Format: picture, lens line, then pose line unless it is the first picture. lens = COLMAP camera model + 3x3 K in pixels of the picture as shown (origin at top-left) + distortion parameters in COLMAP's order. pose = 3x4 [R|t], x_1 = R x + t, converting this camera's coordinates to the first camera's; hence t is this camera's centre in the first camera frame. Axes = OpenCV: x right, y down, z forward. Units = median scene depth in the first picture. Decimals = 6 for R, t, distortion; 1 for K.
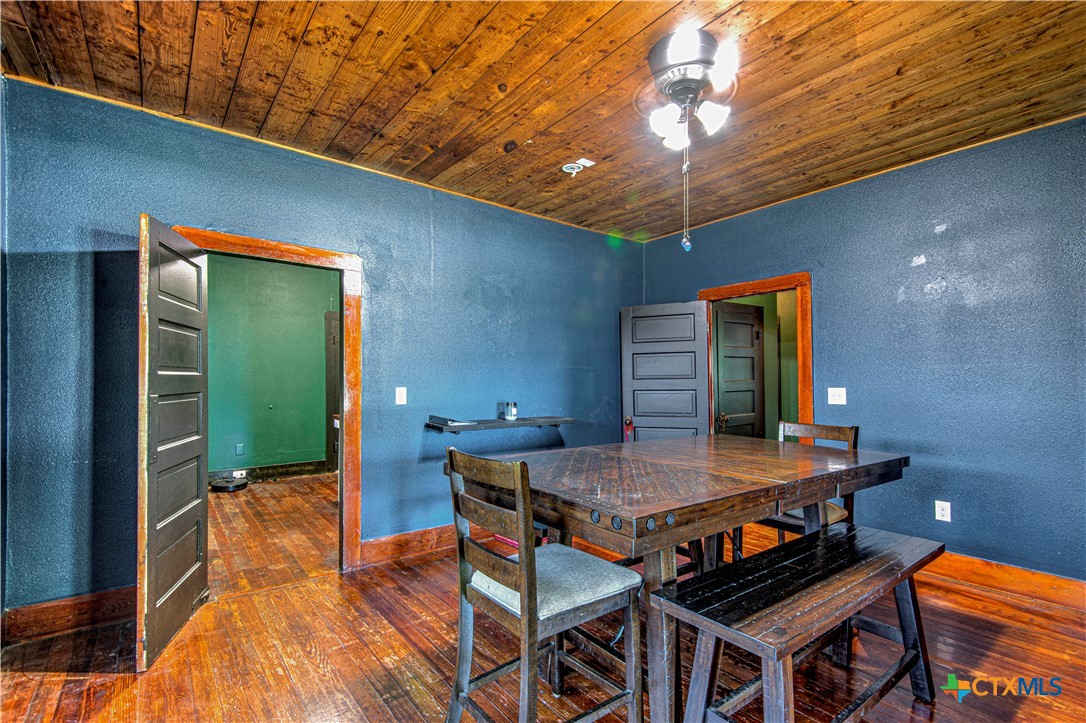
lens RADIAL K [[499.8, 0, 554.1], [0, 499.8, 365.8], [0, 0, 1]] dist [0.013599, -0.007537]
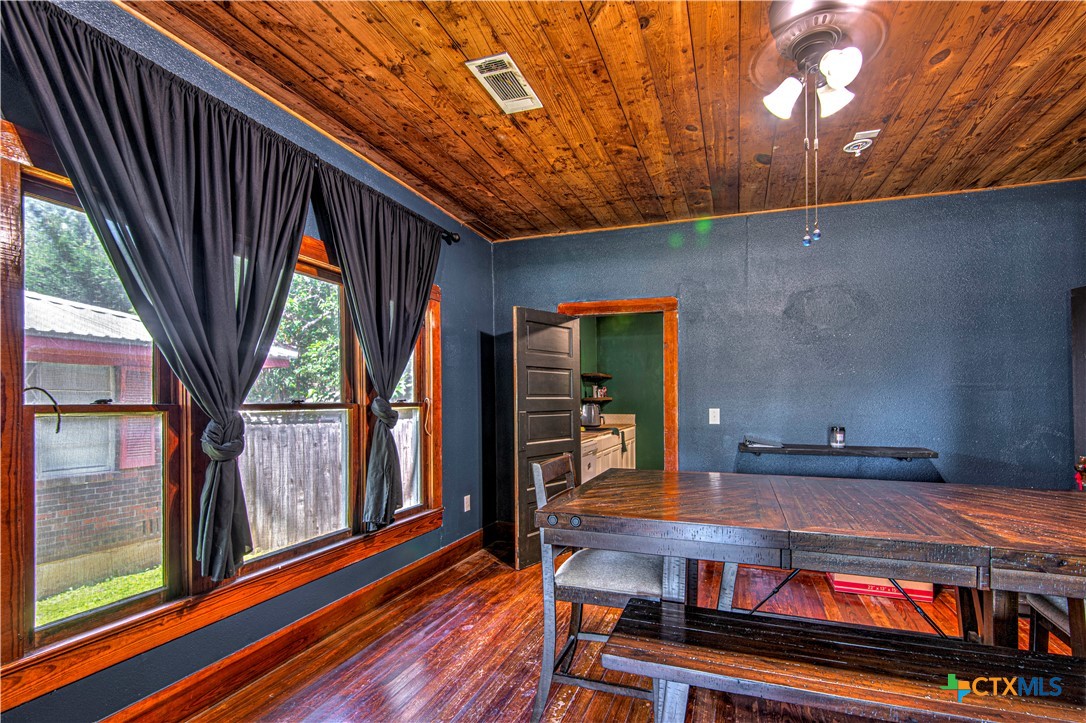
lens RADIAL K [[499.8, 0, 561.2], [0, 499.8, 403.9], [0, 0, 1]] dist [0.013599, -0.007537]
pose [[0.545490, 0.001772, -0.838116, 0.461262], [0.029069, 0.999356, 0.021032, -0.001864], [0.837613, -0.035836, 0.545087, 0.123365]]
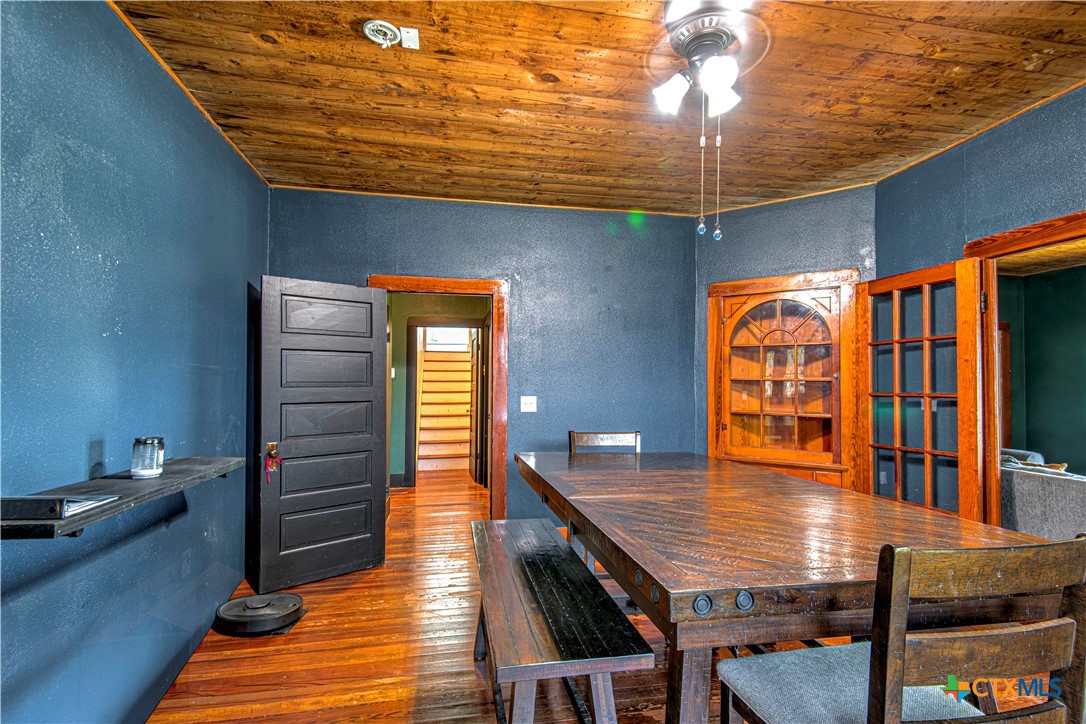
lens RADIAL K [[499.8, 0, 541.5], [0, 499.8, 371.5], [0, 0, 1]] dist [0.013599, -0.007537]
pose [[0.453380, 0.029342, 0.890834, -0.394358], [-0.028691, 0.999421, -0.018317, 0.011187], [-0.890855, -0.017254, 0.453959, 0.552767]]
